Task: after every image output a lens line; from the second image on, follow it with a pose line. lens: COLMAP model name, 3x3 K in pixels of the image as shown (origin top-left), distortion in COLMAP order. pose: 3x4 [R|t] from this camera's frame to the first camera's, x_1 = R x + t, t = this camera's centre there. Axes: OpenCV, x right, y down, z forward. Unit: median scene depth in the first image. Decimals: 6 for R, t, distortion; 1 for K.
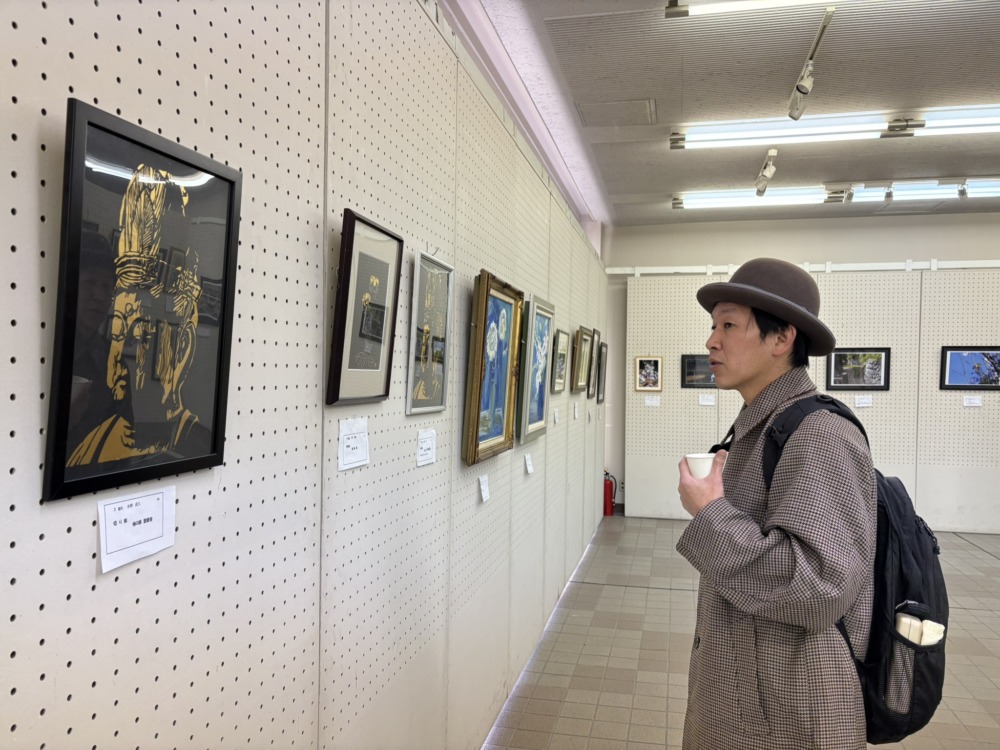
lens RADIAL K [[766.8, 0, 498.9], [0, 766.8, 375.2], [0, 0, 1]] dist [0.001921, 0.006140]
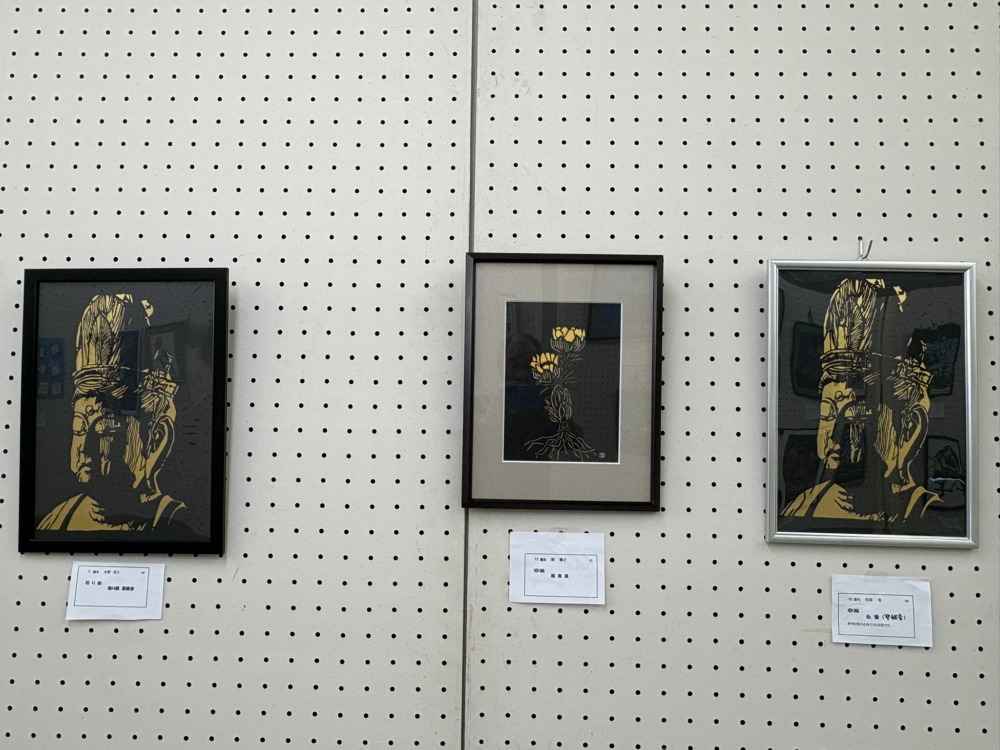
lens RADIAL K [[766.8, 0, 499.9], [0, 766.8, 376.3], [0, 0, 1]] dist [0.001921, 0.006140]
pose [[0.185621, -0.113917, -0.975996, 0.856764], [-0.015261, 0.992803, -0.118781, -0.001505], [0.982503, 0.036943, 0.182547, 1.387303]]
